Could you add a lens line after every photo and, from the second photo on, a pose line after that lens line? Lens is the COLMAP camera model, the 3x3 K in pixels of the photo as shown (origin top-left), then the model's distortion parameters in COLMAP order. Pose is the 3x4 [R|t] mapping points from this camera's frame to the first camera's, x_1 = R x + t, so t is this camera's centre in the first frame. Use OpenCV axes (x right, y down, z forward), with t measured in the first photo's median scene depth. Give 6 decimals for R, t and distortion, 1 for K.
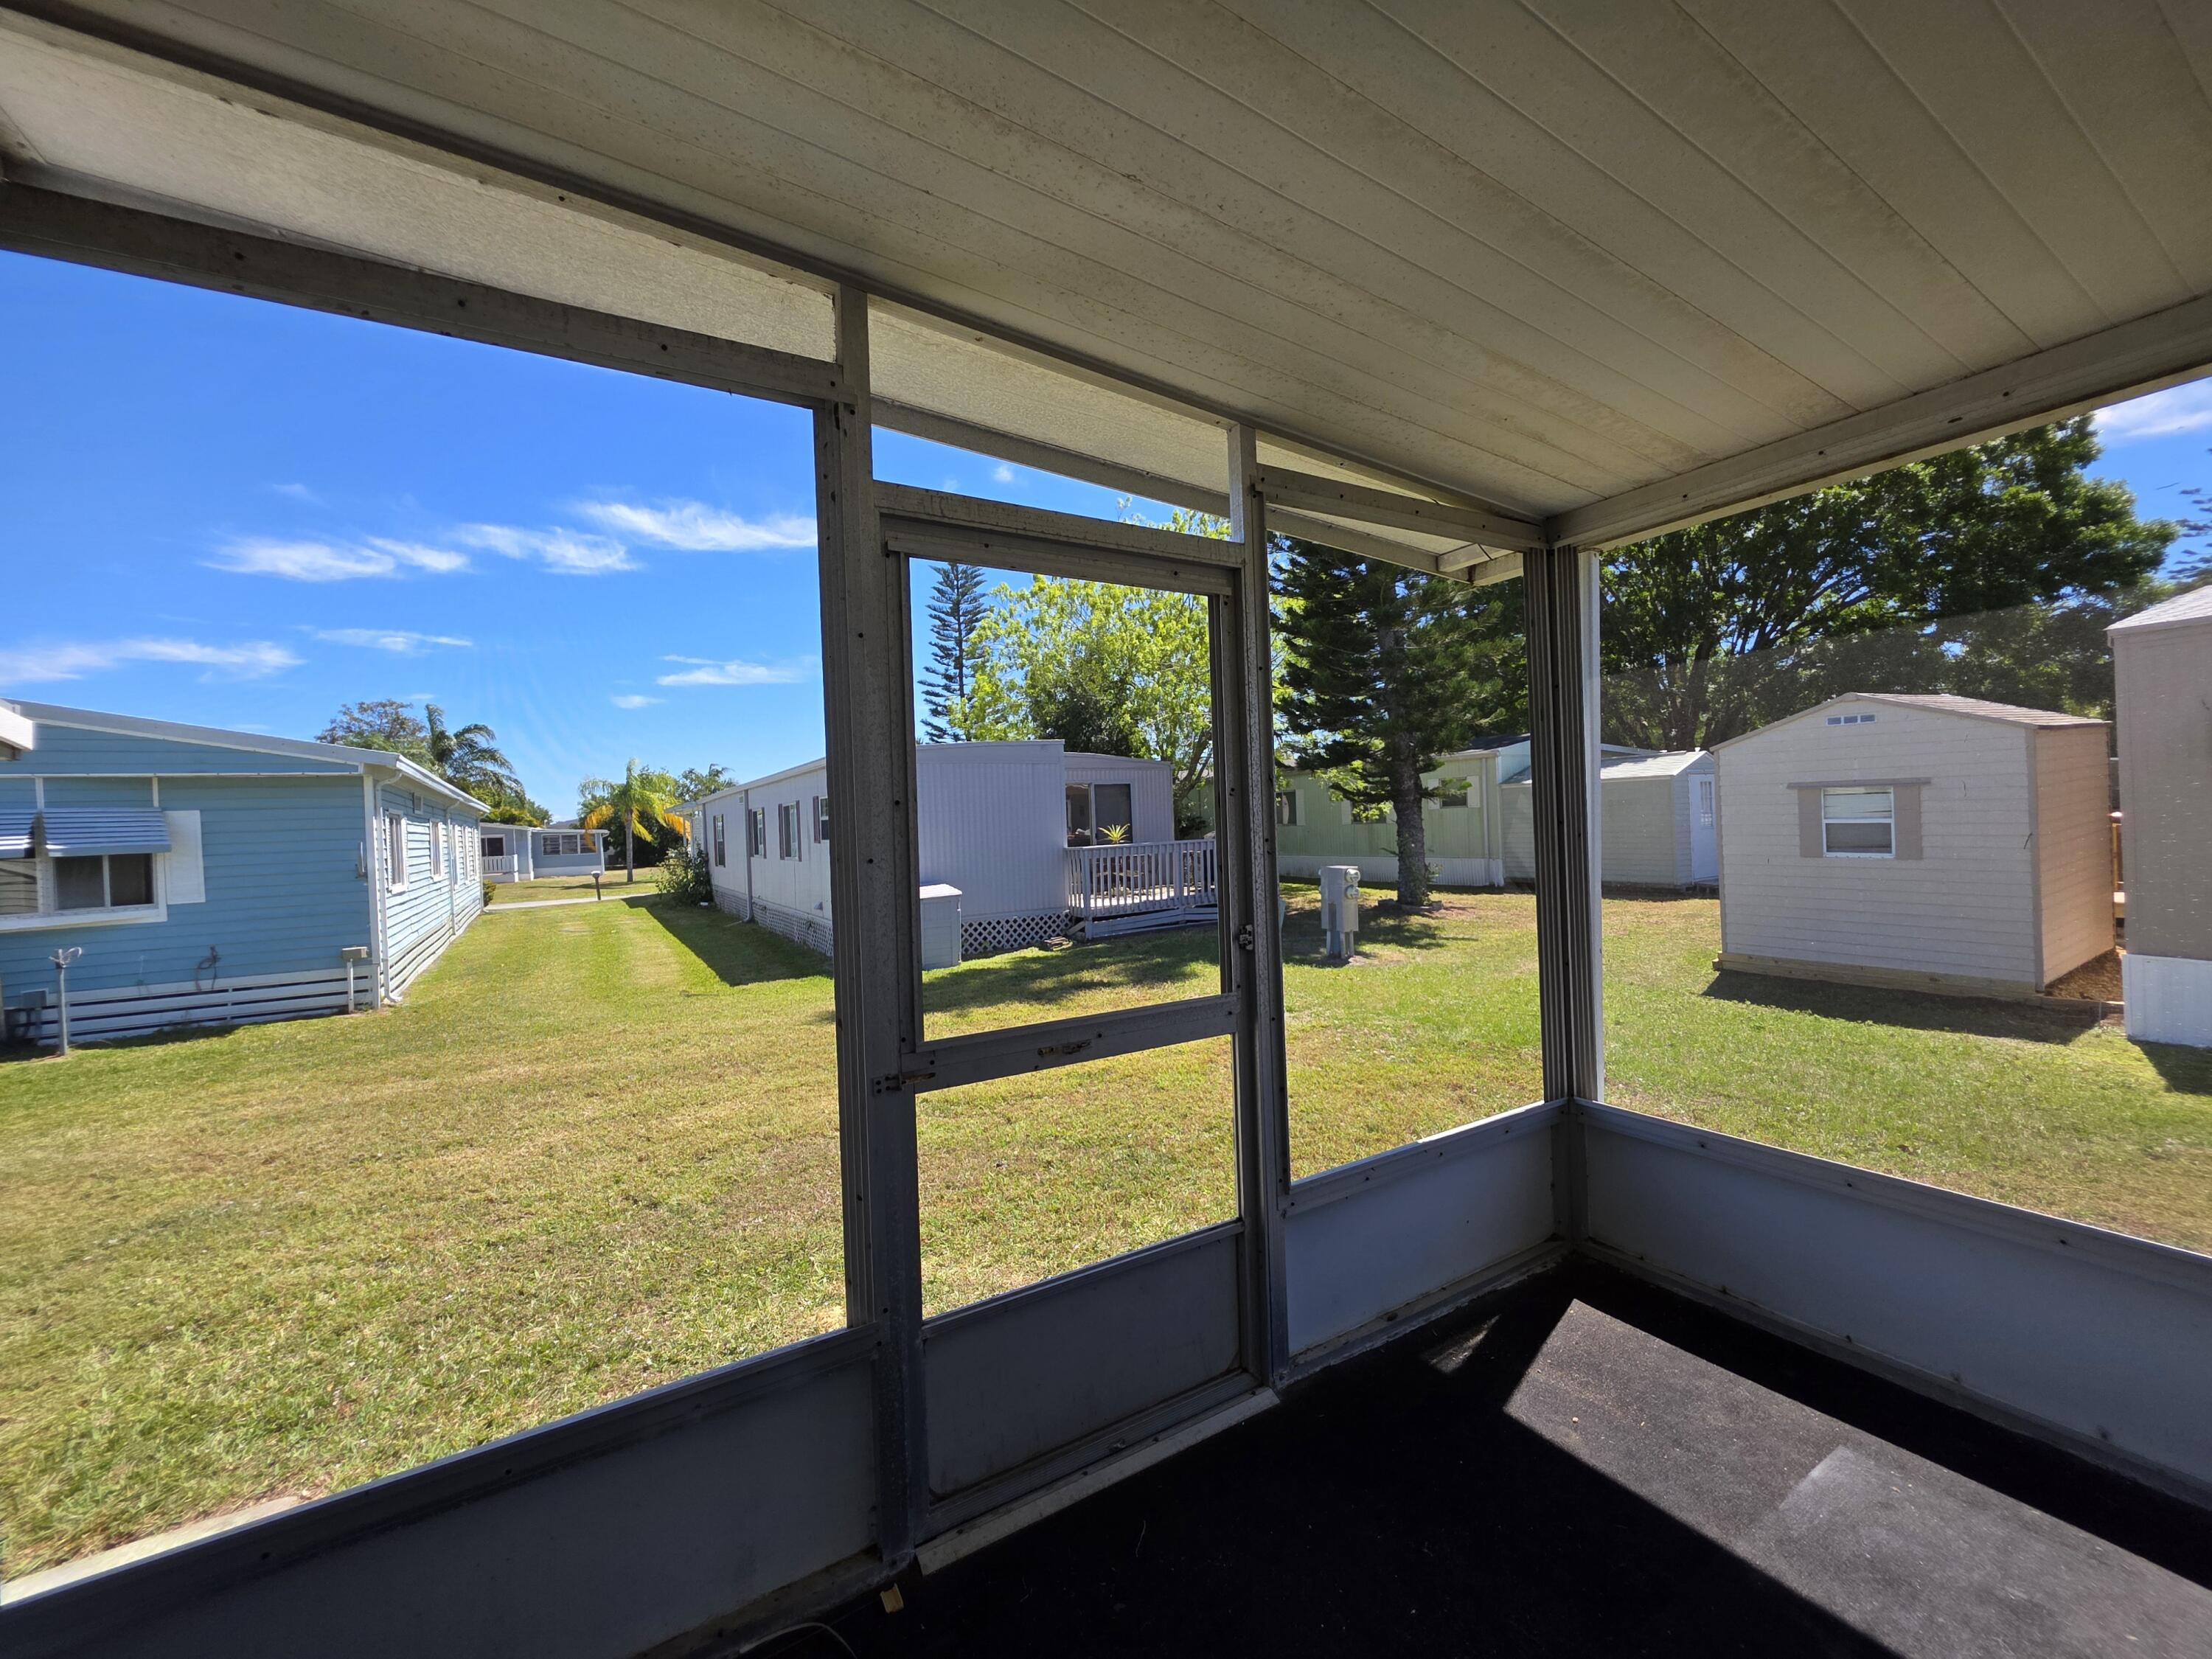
lens RADIAL K [[889.2, 0, 1112.5], [0, 889.2, 823.5], [0, 0, 1]] dist [0.003611, -0.000178]
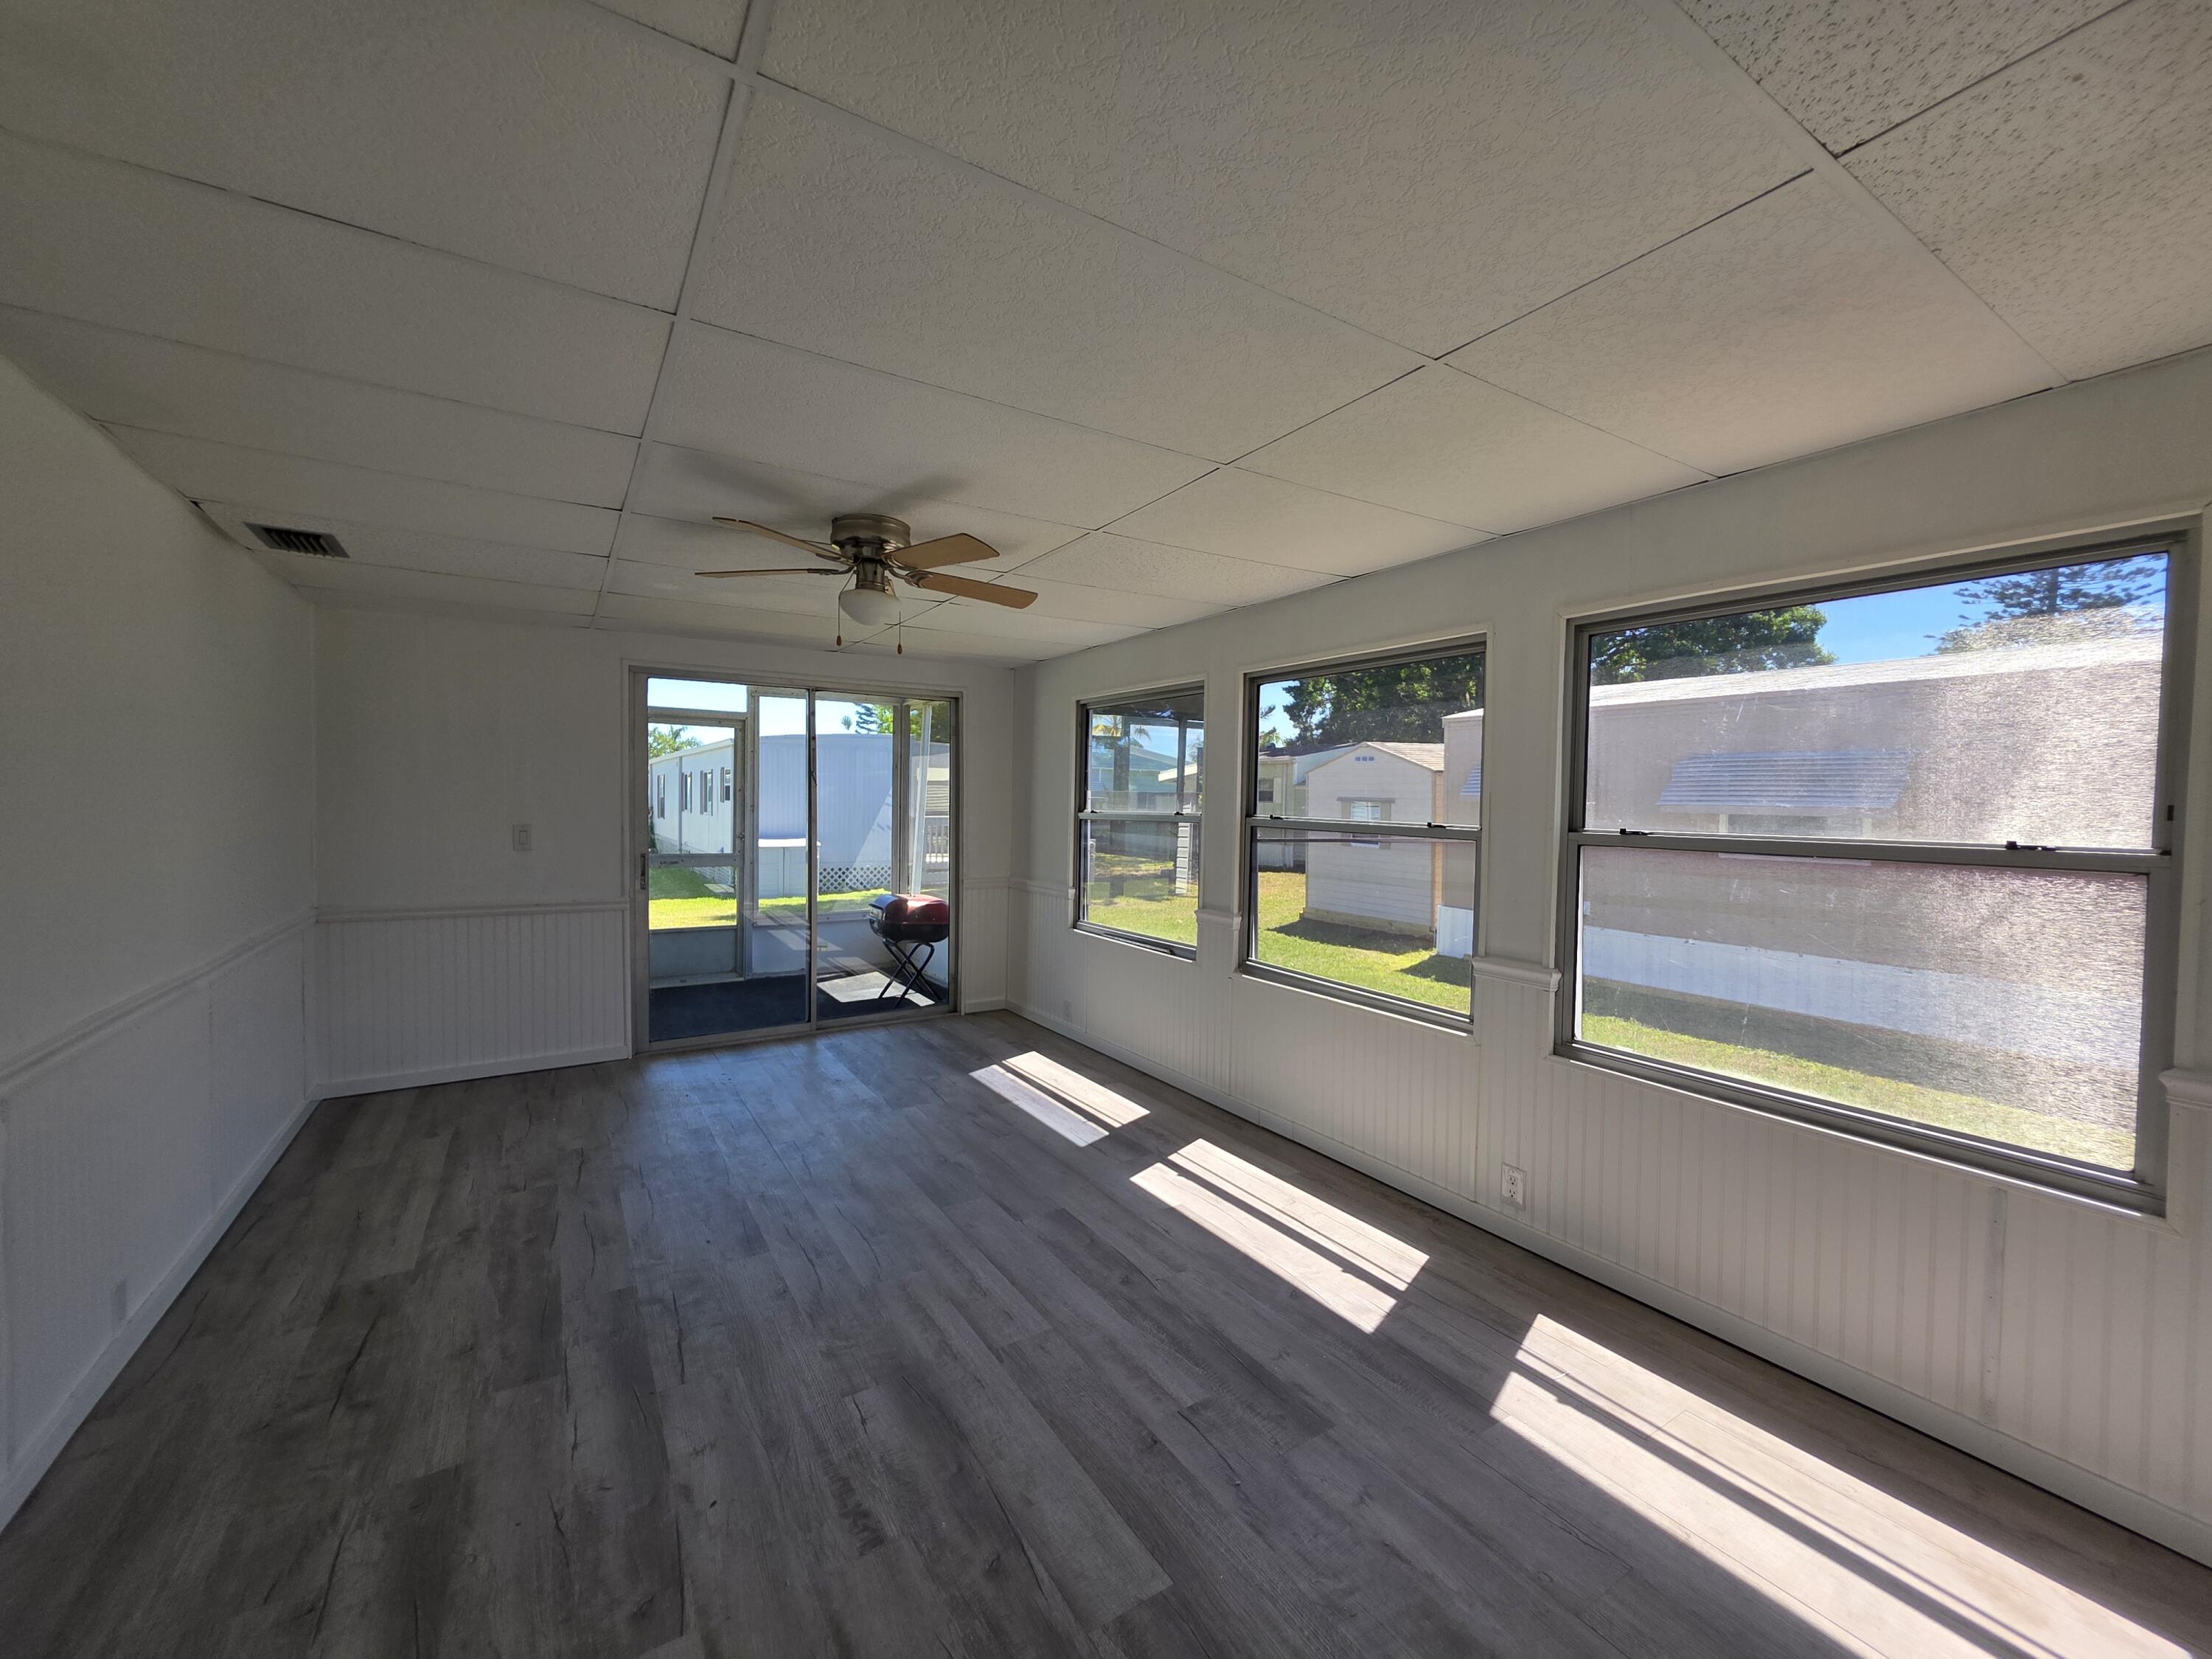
lens RADIAL K [[889.2, 0, 1112.5], [0, 889.2, 823.5], [0, 0, 1]] dist [0.003611, -0.000178]
pose [[0.998094, 0.052532, 0.032382, 0.311989], [-0.053304, 0.998303, 0.023447, -0.014540], [-0.031095, -0.025129, 0.999201, -0.510392]]
